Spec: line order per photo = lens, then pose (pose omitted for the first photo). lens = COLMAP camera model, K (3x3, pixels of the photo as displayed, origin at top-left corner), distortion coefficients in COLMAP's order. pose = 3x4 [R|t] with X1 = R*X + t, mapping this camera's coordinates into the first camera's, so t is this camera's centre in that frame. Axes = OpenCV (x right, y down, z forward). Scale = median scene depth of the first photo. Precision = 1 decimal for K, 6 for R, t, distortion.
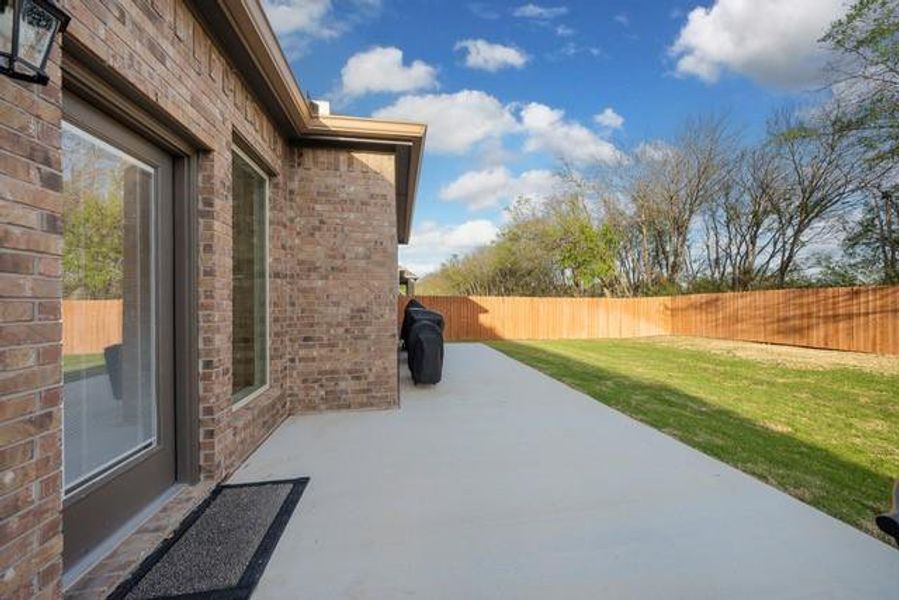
lens RADIAL K [[306.4, 0, 449.5], [0, 306.4, 300.0], [0, 0, 1]] dist [0.000271, 0.000095]
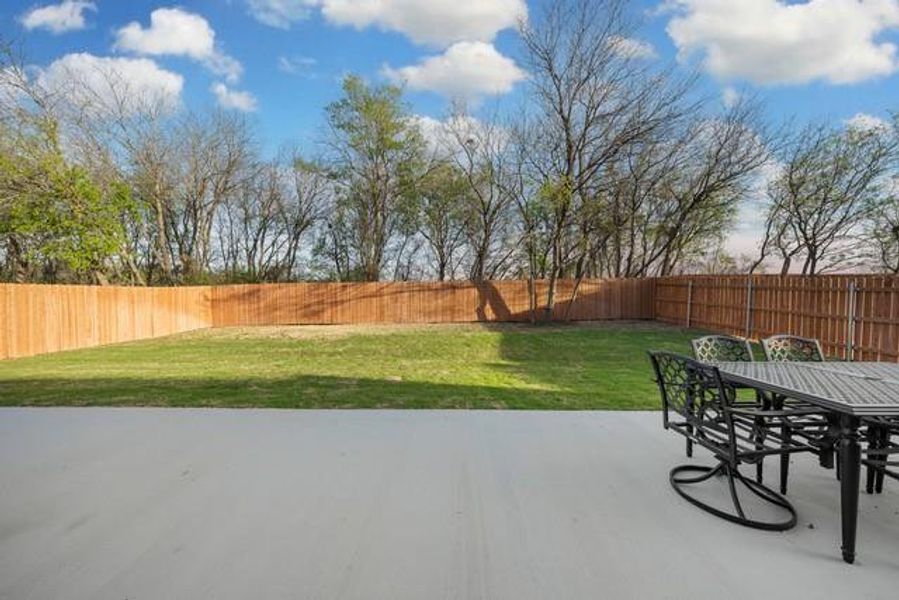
lens RADIAL K [[306.4, 0, 449.5], [0, 306.4, 300.0], [0, 0, 1]] dist [0.000271, 0.000095]
pose [[0.171702, -0.022000, 0.984903, -0.091002], [-0.010499, 0.999653, 0.024160, 0.000177], [-0.985093, -0.014489, 0.171412, 0.139913]]
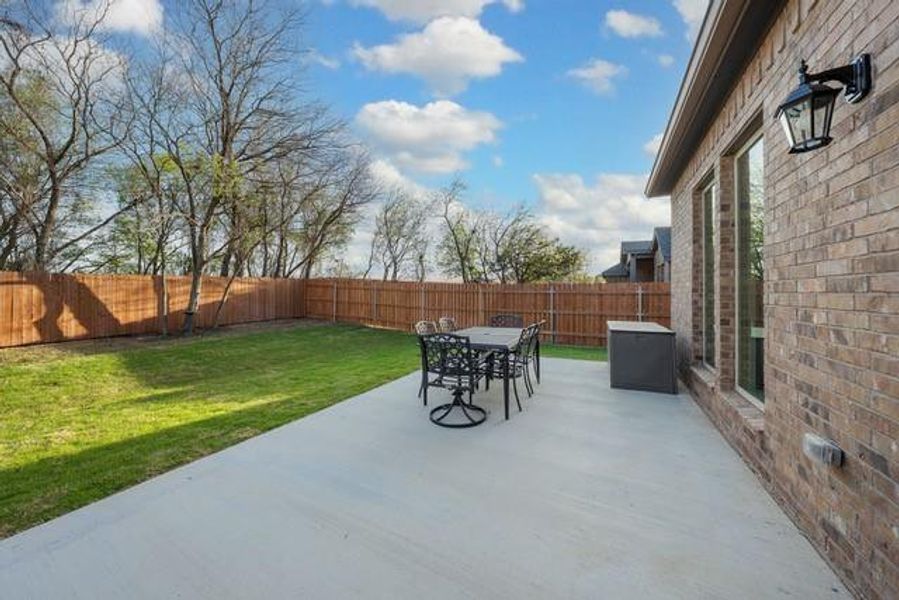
lens RADIAL K [[311.2, 0, 450.9], [0, 311.2, 294.3], [0, 0, 1]] dist [-0.001169, -0.000076]
pose [[-0.808144, -0.000578, 0.588985, -0.061802], [-0.003811, 0.999984, -0.004248, 0.001788], [-0.588973, -0.005678, -0.808133, 0.242375]]
